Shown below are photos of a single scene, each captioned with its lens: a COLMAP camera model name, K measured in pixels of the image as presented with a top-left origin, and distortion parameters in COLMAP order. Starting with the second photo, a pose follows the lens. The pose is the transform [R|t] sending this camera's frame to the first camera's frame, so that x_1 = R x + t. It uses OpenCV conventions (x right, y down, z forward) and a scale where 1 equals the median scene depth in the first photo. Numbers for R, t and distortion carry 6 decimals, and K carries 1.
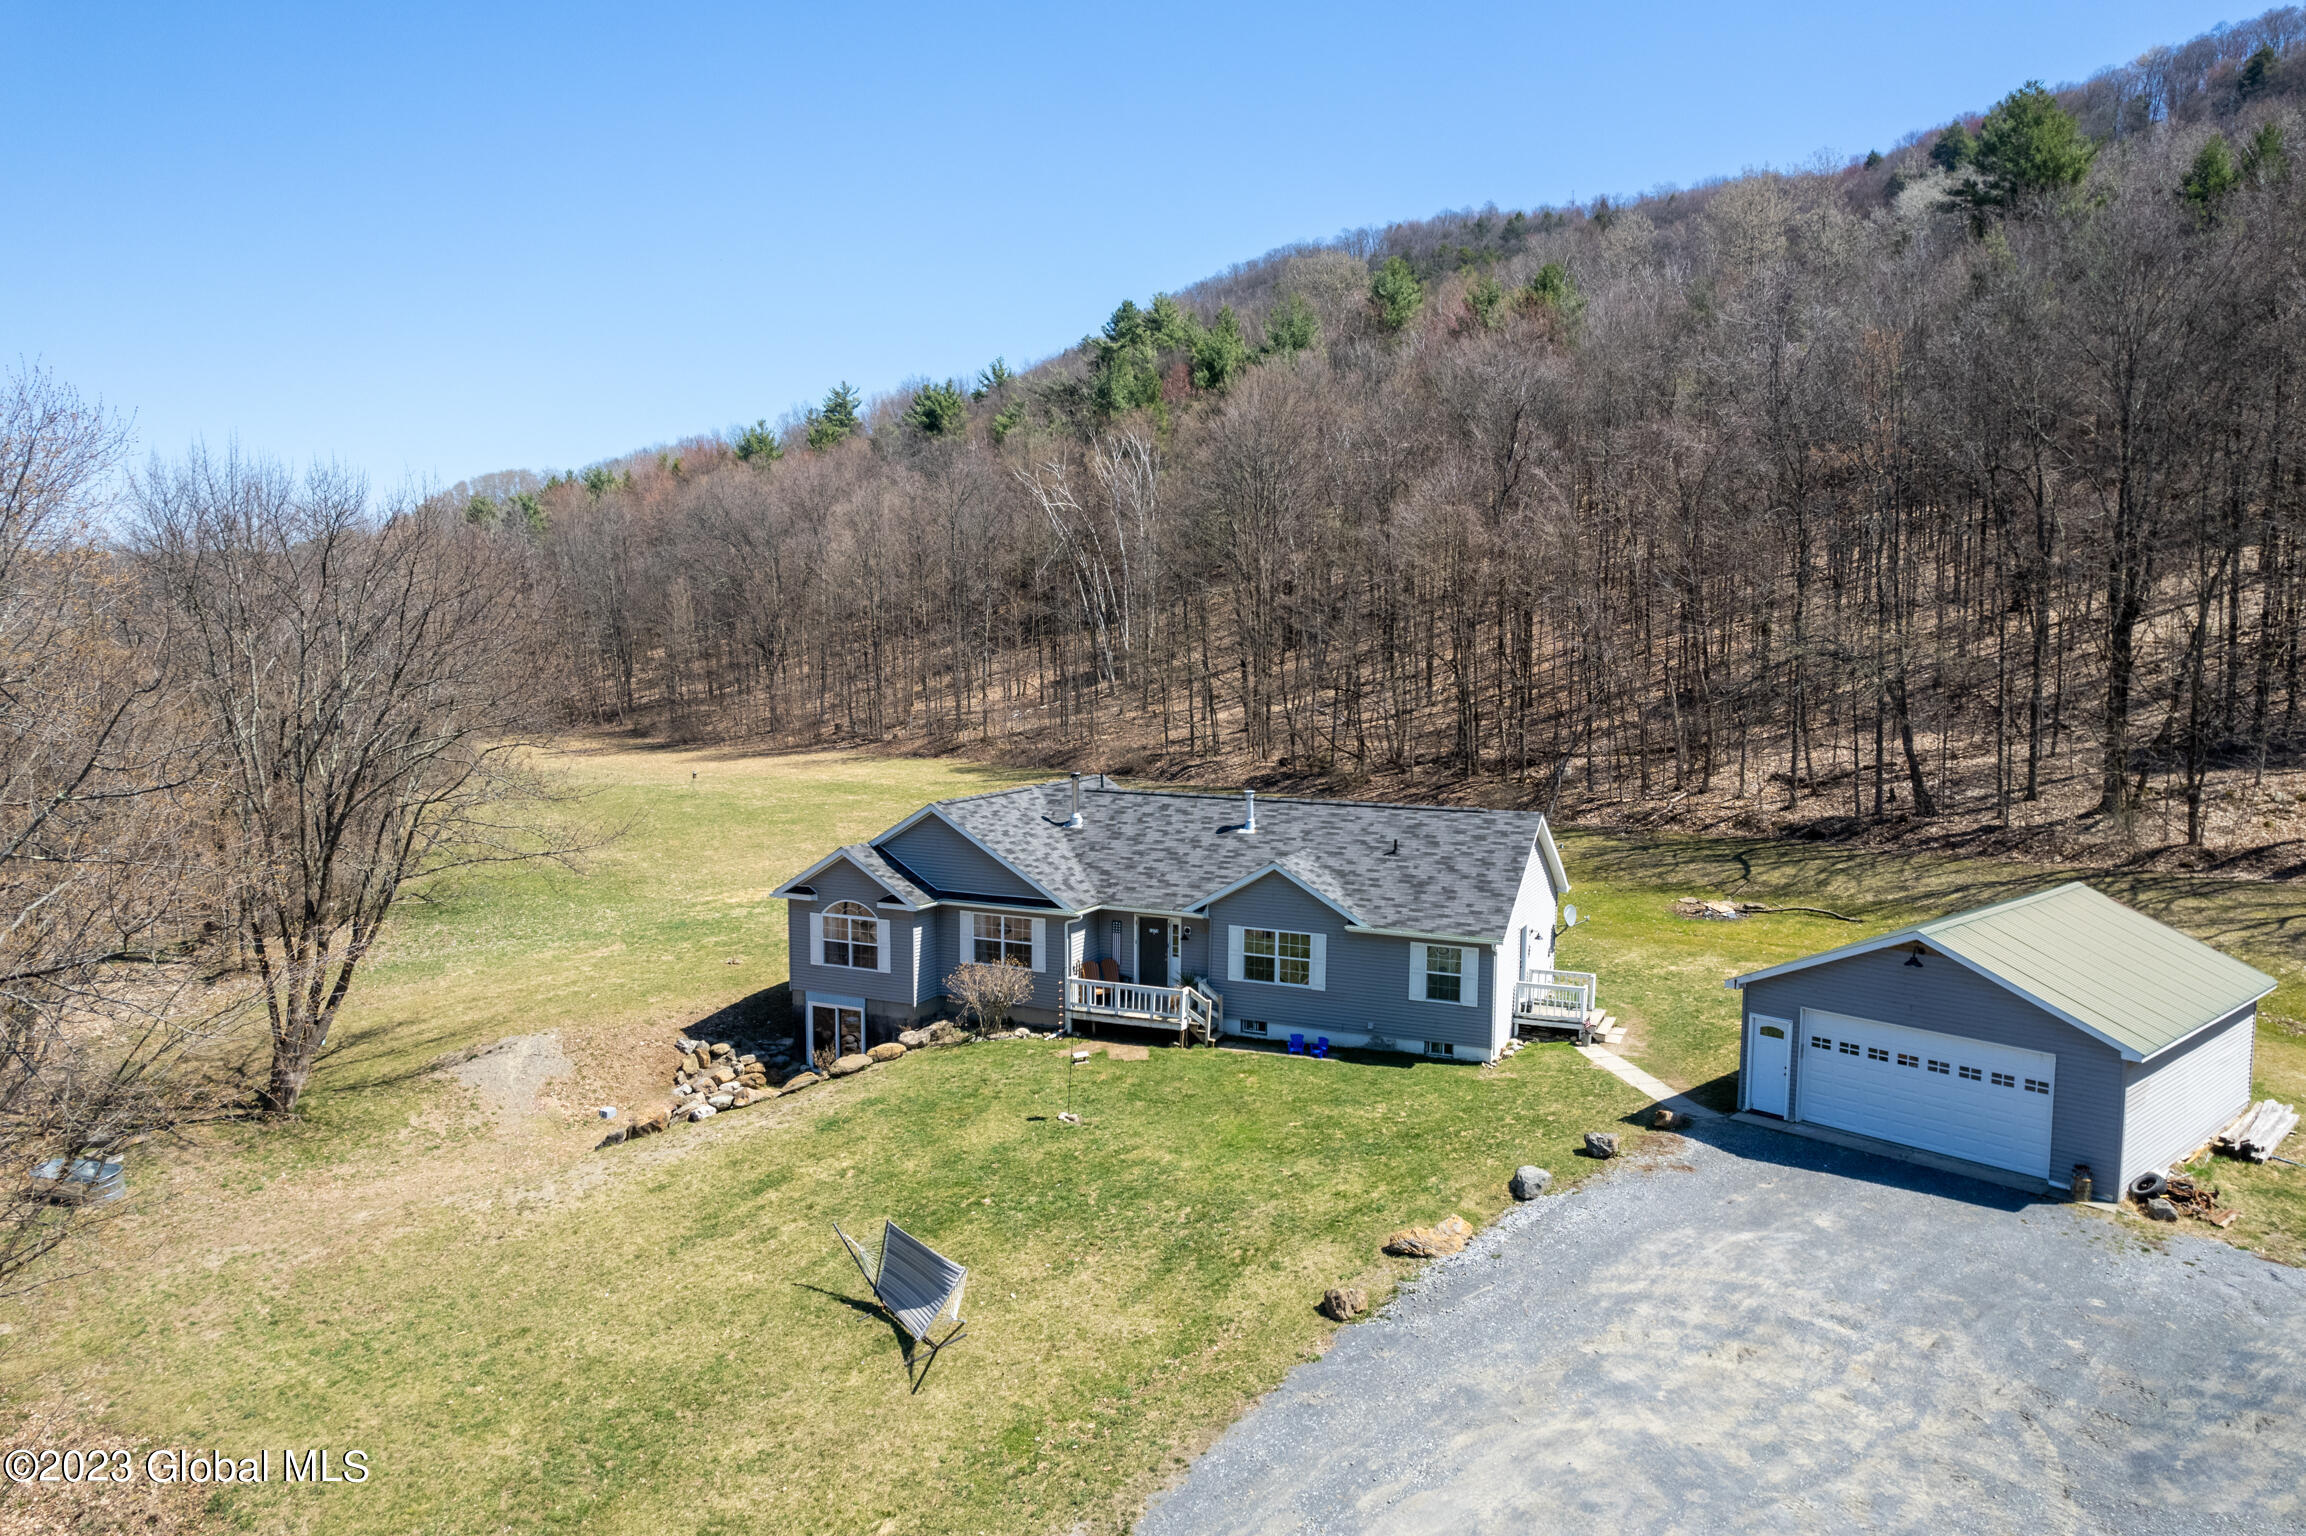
lens RADIAL K [[1539.6, 0, 1148.8], [0, 1539.6, 758.0], [0, 0, 1]] dist [-0.041505, -0.001868]
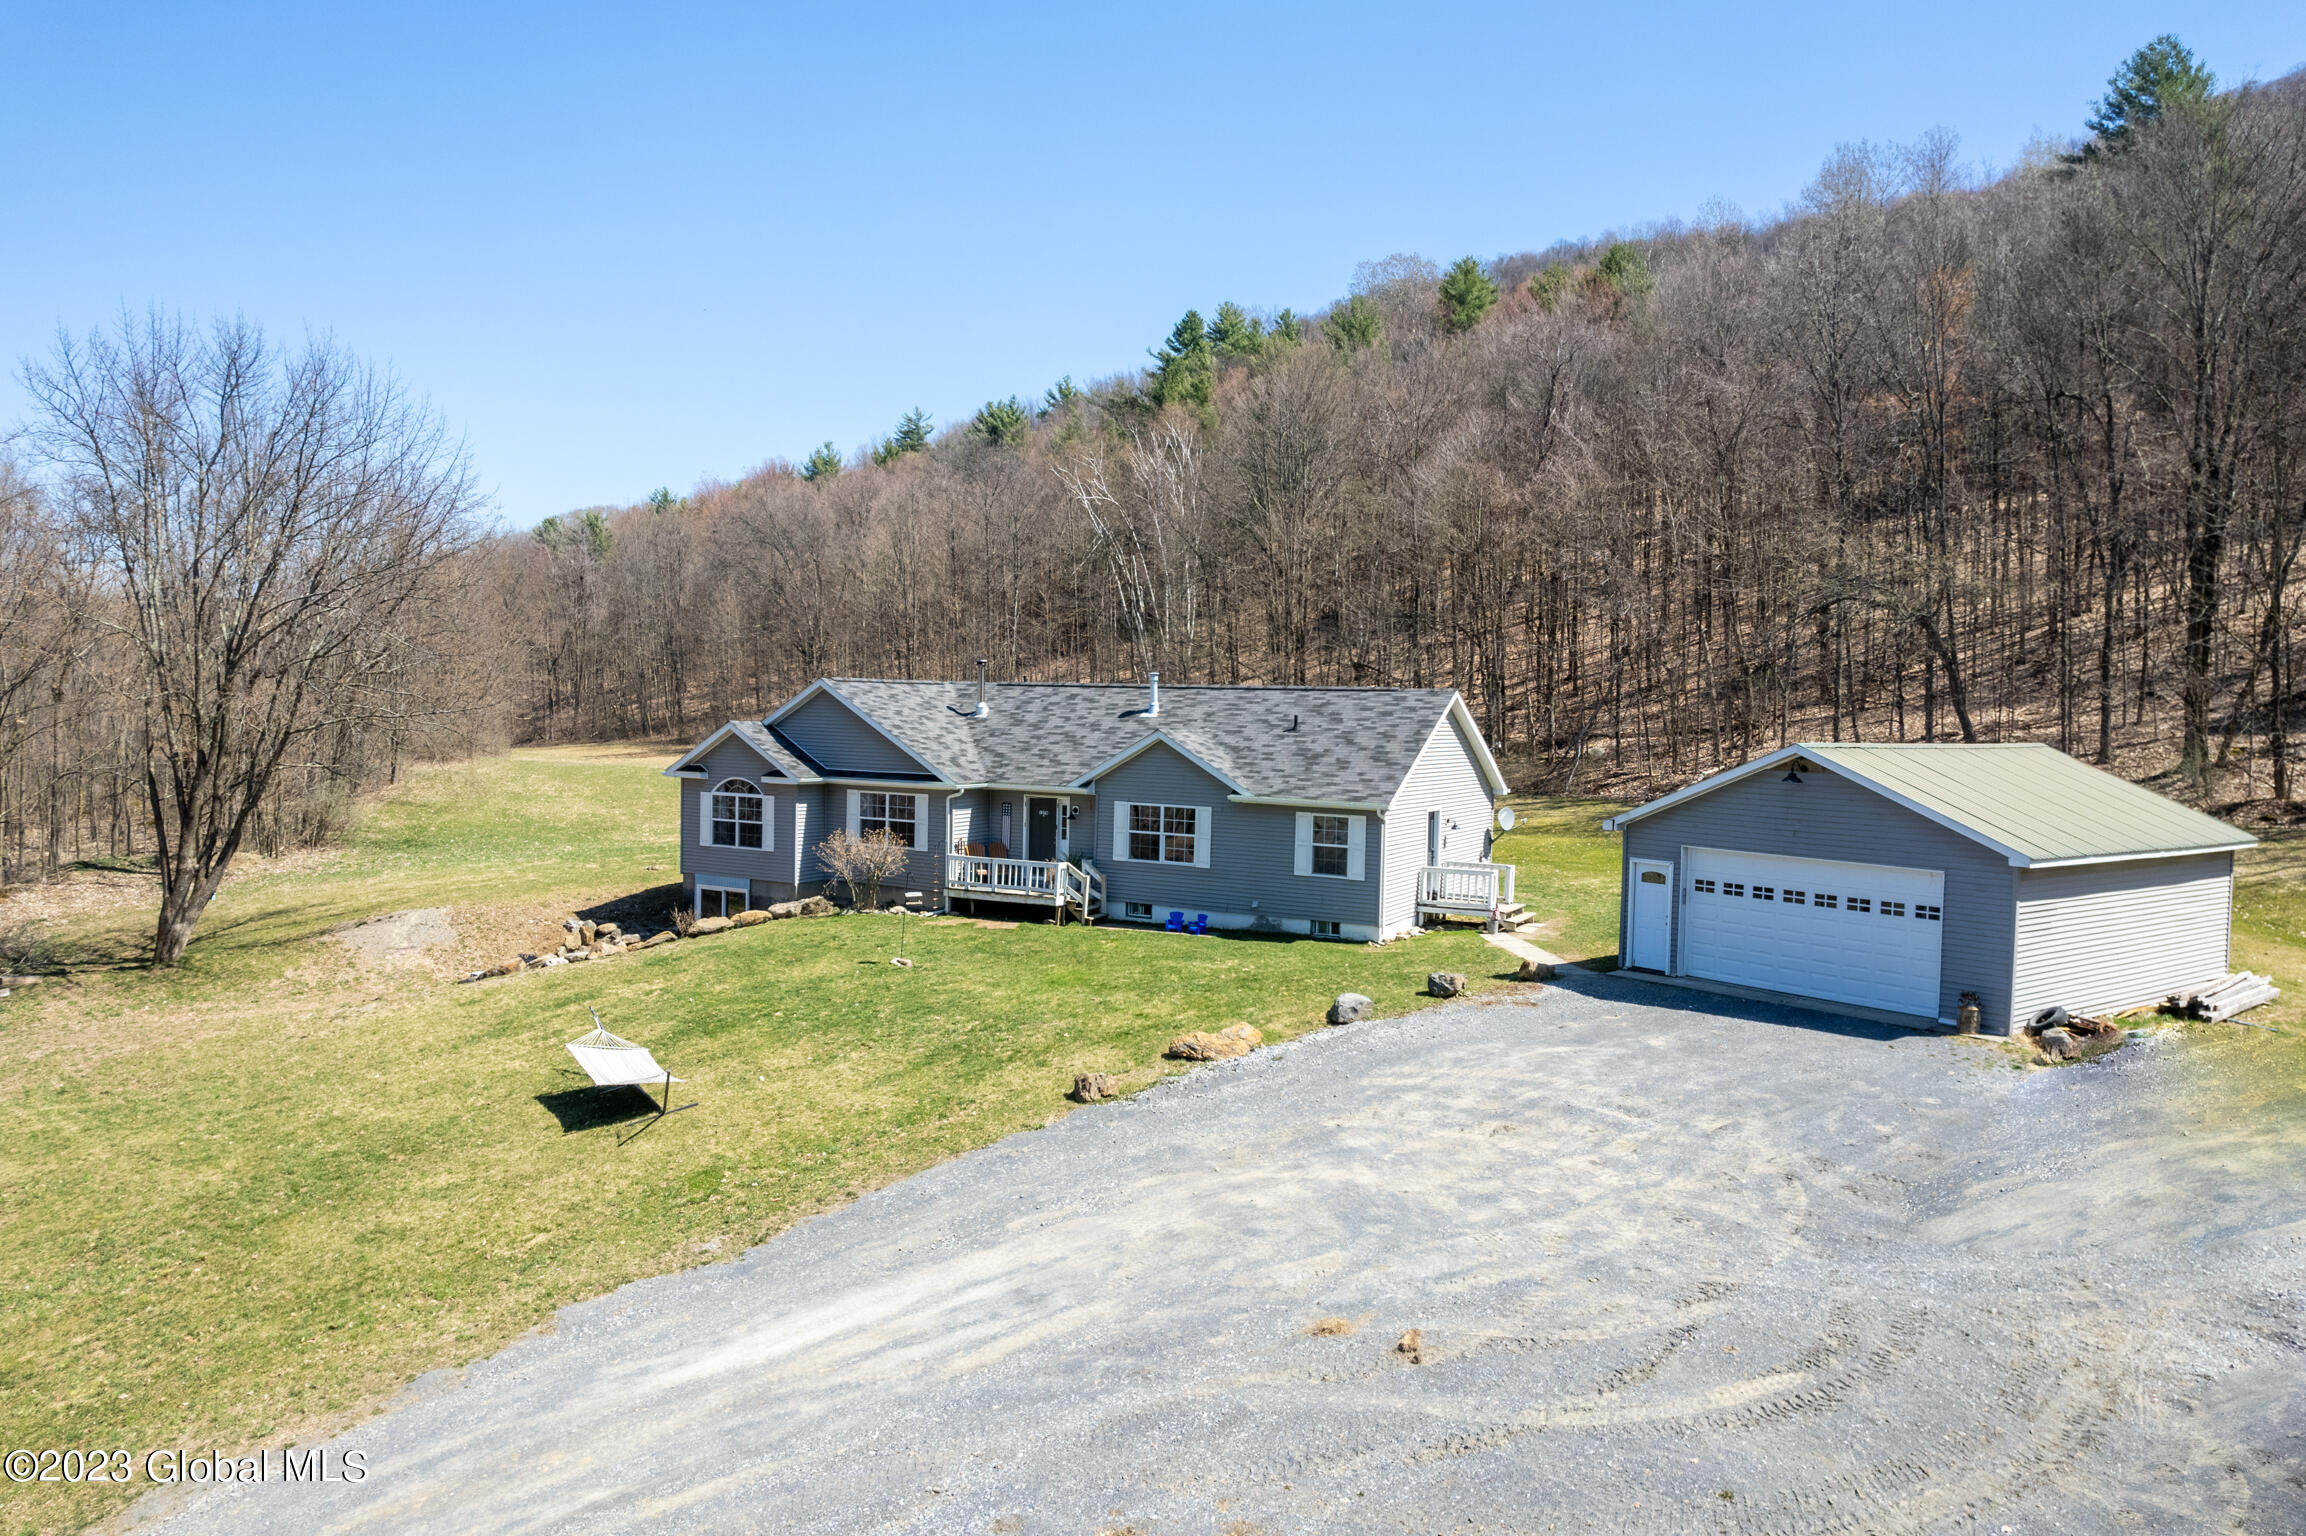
lens RADIAL K [[1599.6, 0, 1072.9], [0, 1599.6, 754.0], [0, 0, 1]] dist [-0.051104, 0.028378]
pose [[0.993076, 0.017390, -0.116179, 0.142714], [-0.022786, 0.998714, -0.045282, 0.127005], [0.115243, 0.047616, 0.992195, 0.021905]]
